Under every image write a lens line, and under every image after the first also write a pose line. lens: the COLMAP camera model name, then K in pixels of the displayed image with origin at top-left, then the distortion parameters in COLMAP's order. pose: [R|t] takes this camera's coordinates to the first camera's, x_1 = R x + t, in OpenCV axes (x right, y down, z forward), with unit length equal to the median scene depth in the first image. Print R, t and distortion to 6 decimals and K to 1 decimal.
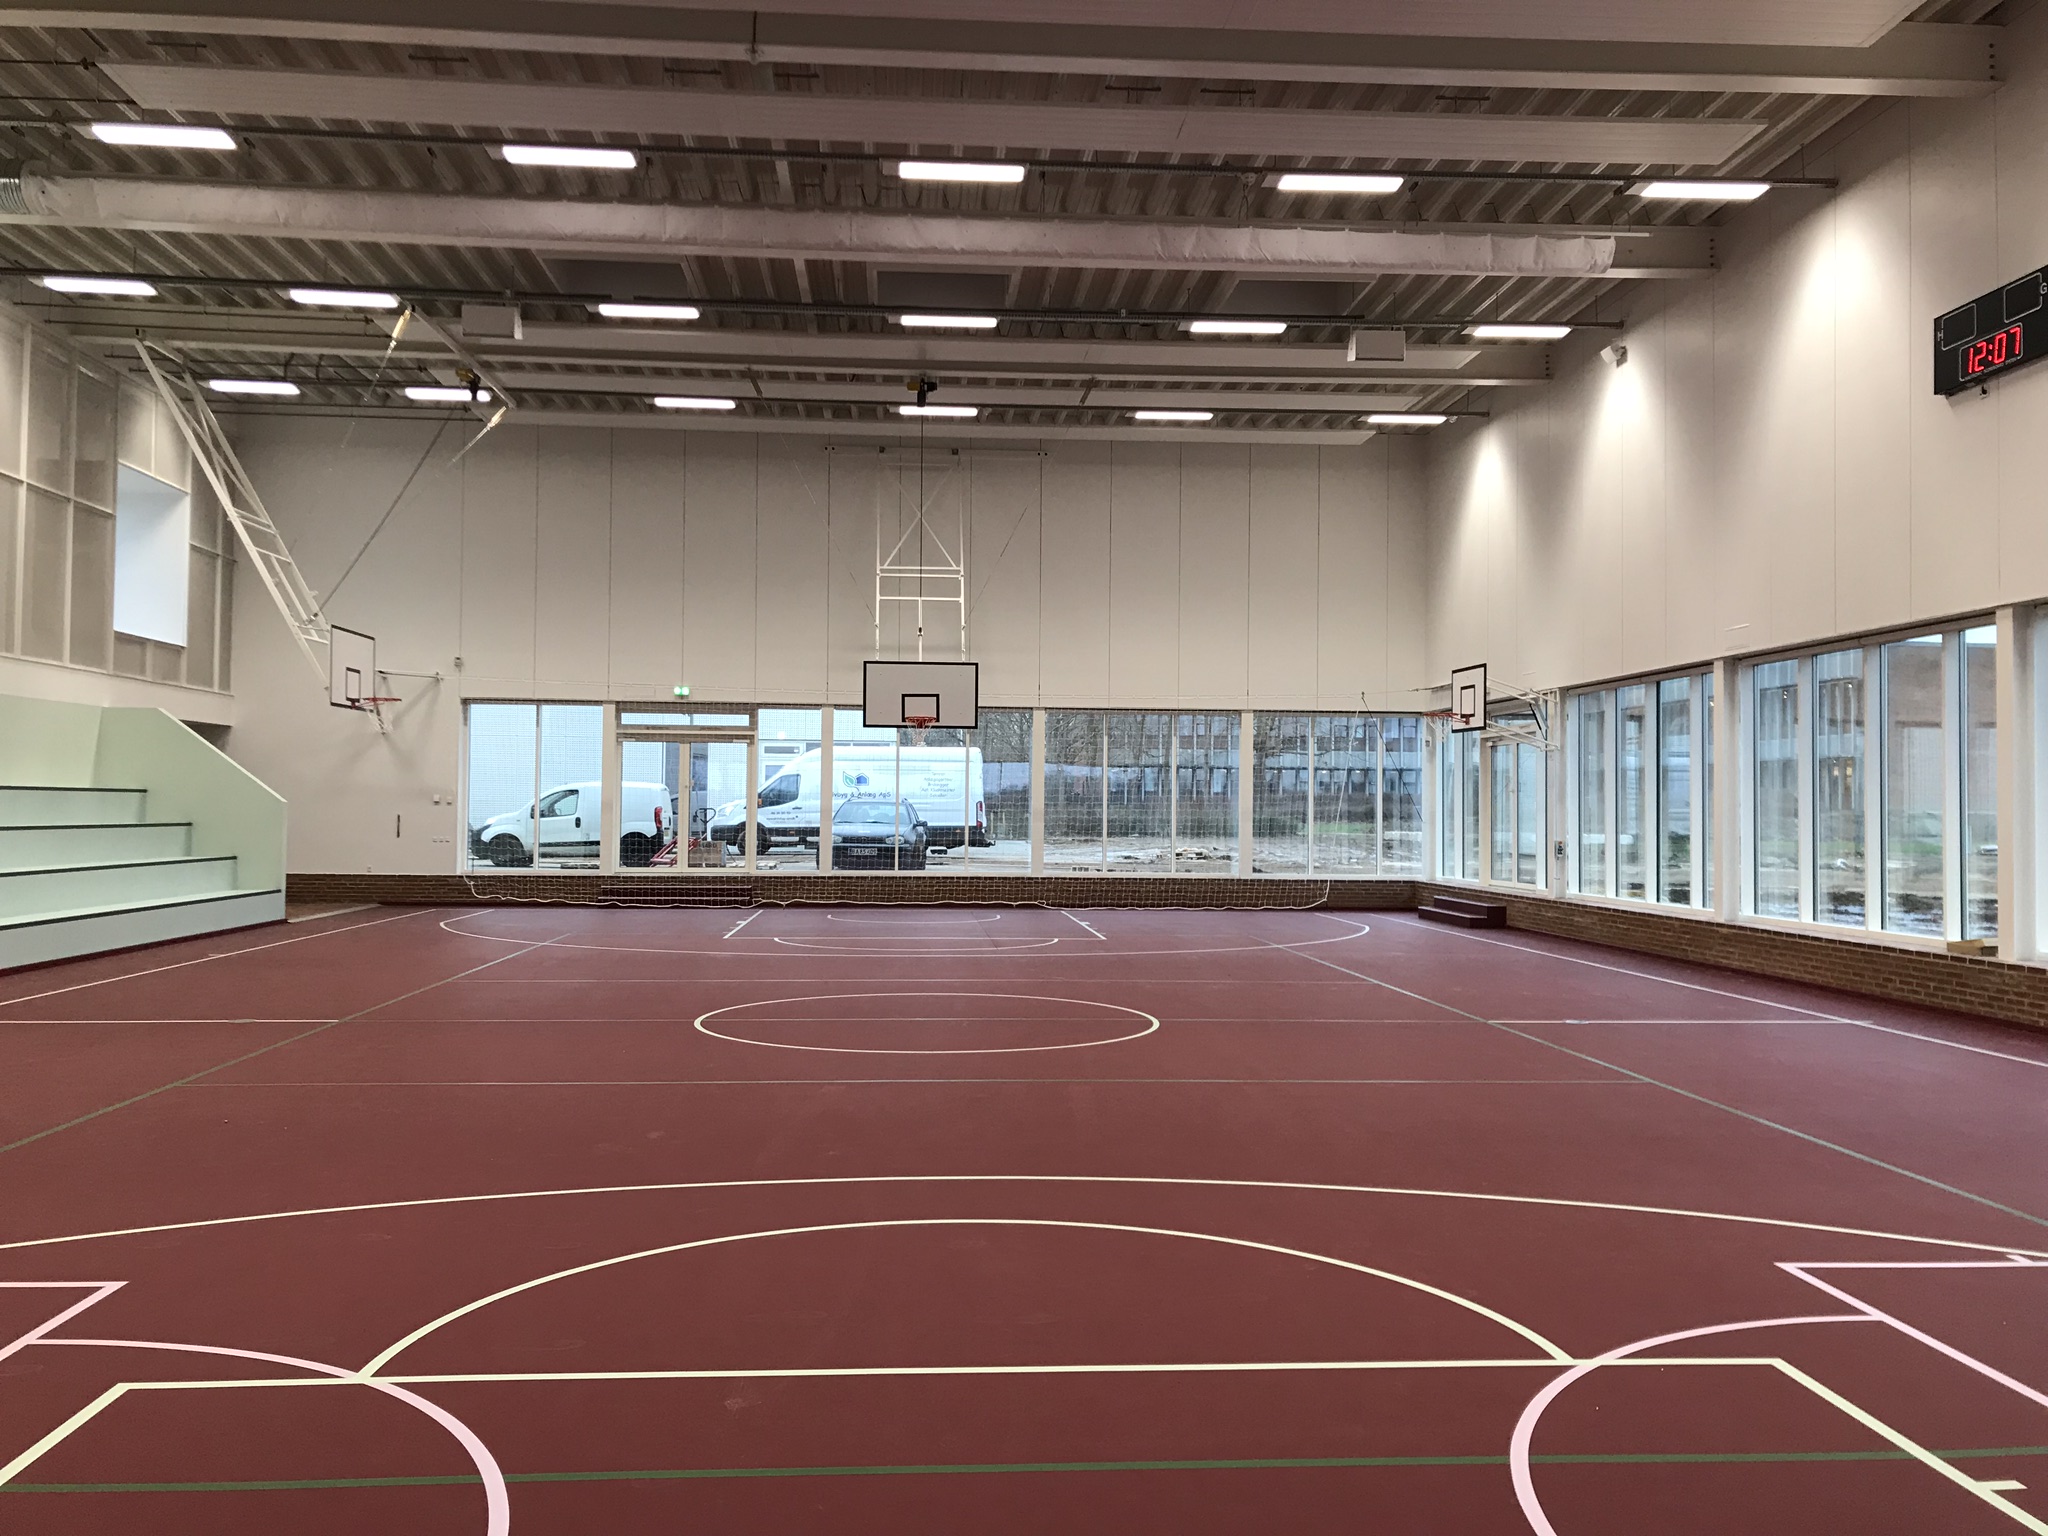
lens RADIAL K [[1713.0, 0, 1025.6], [0, 1713.0, 734.7], [0, 0, 1]] dist [0.048084, -0.000601]
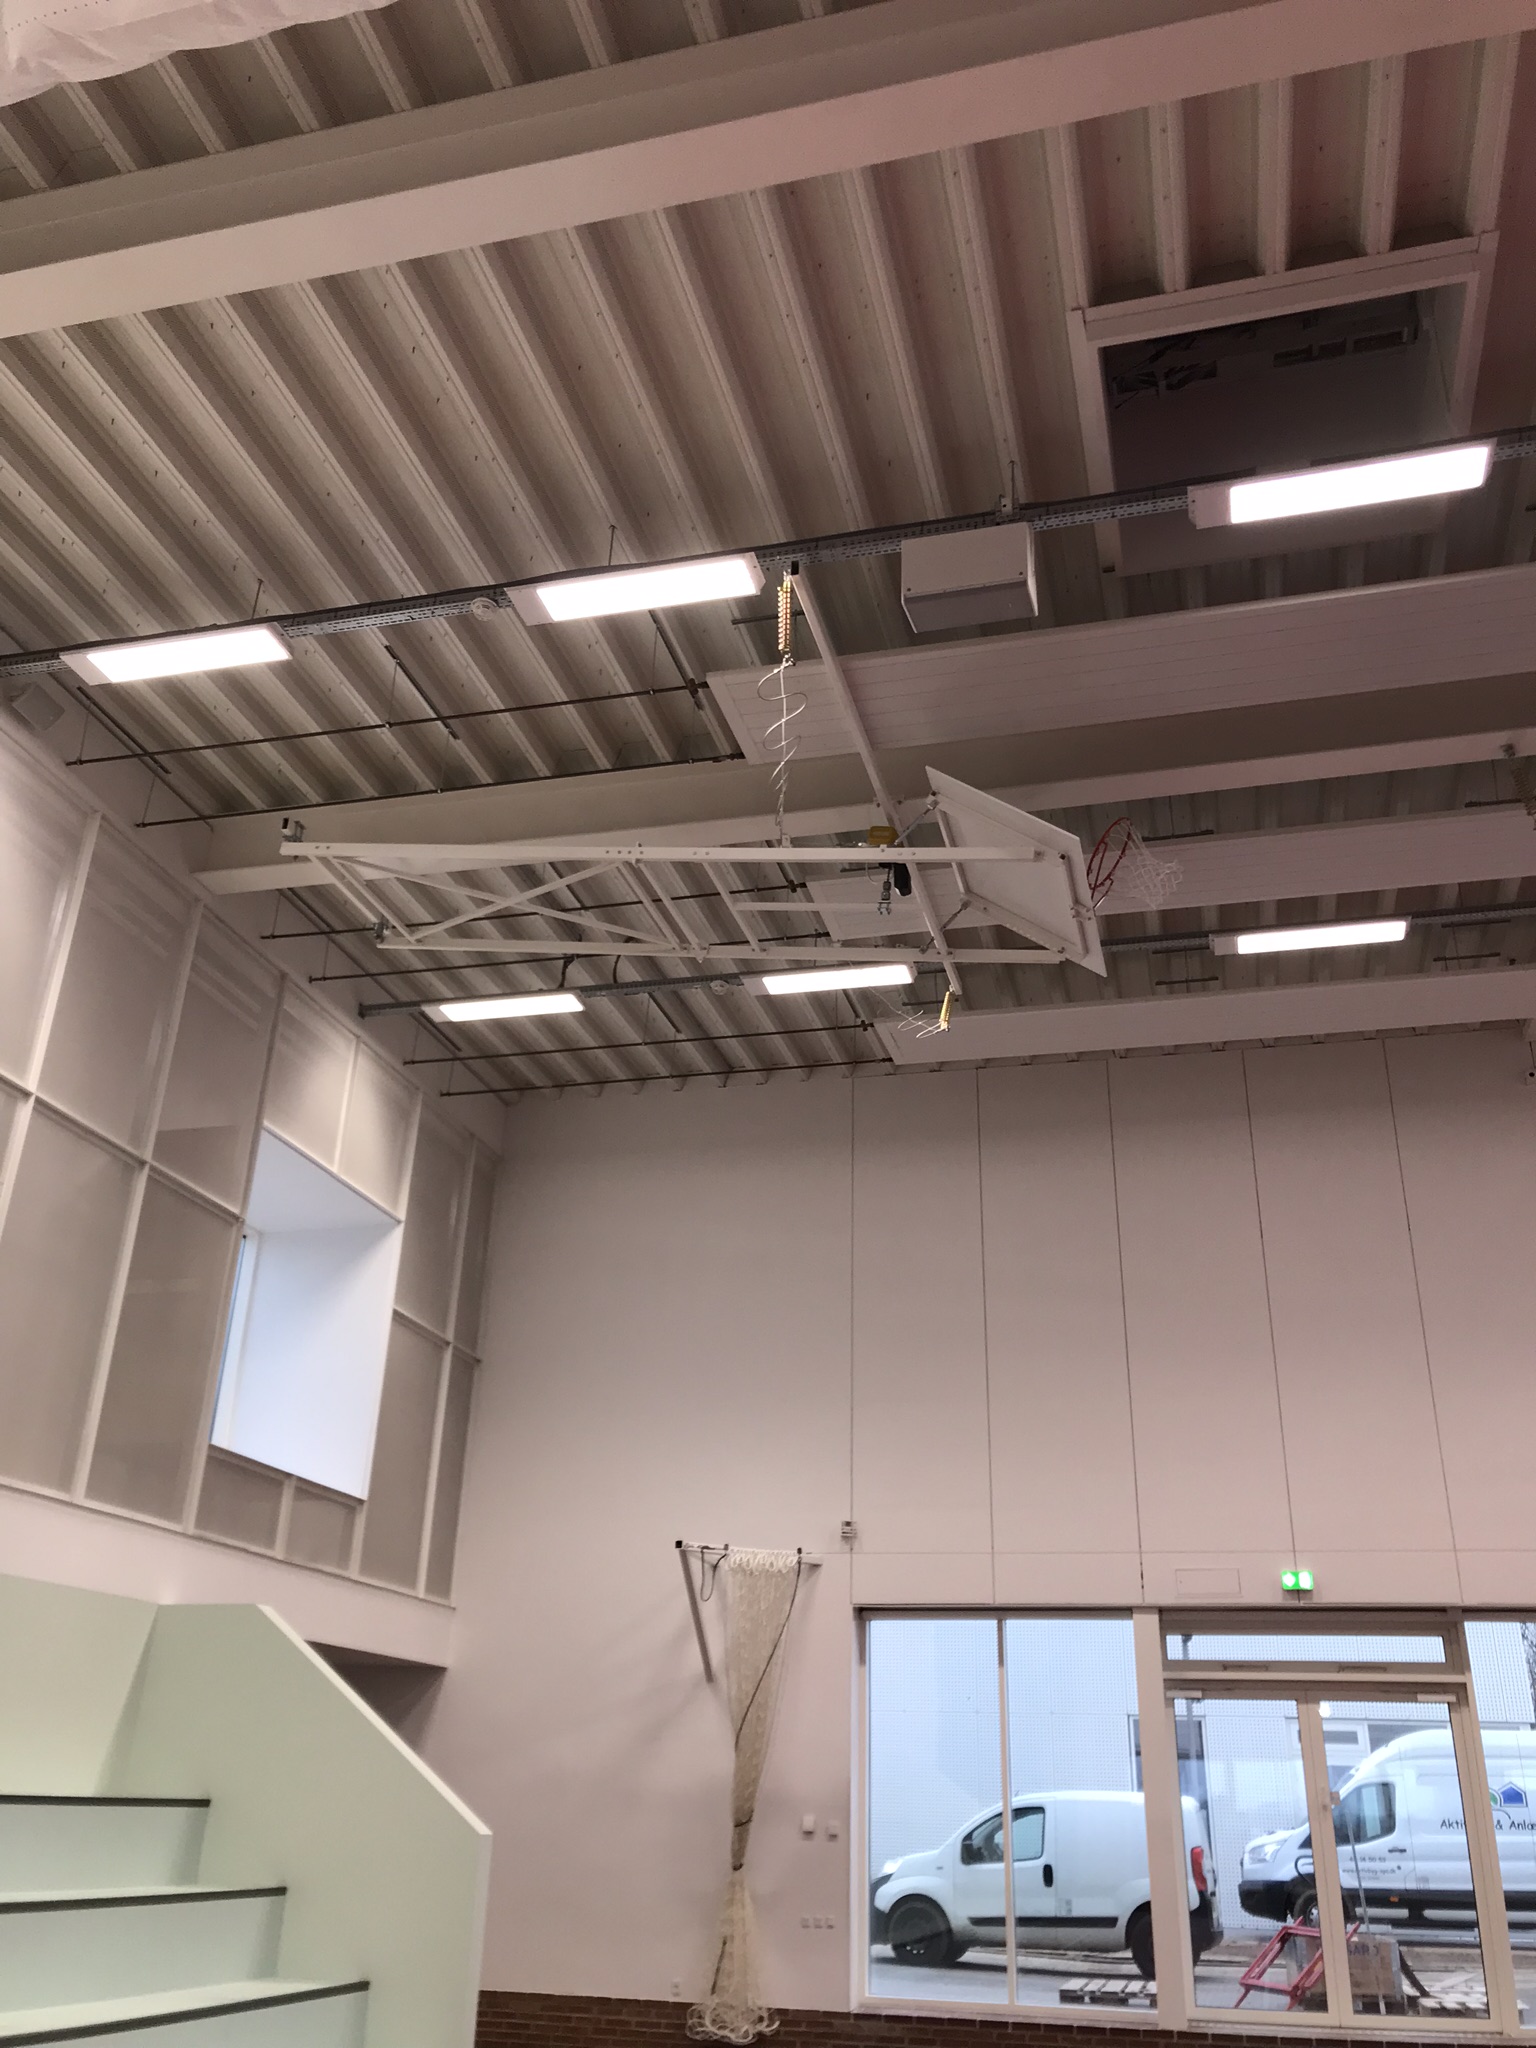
lens RADIAL K [[1710.1, 0, 768.0], [0, 1710.1, 1024.0], [0, 0, 1]] dist [0.038778, -0.021067]
pose [[0.948710, -0.123481, -0.291034, -0.184758], [0.002491, 0.923460, -0.383687, 0.014753], [0.316137, 0.363283, 0.876404, 0.489264]]
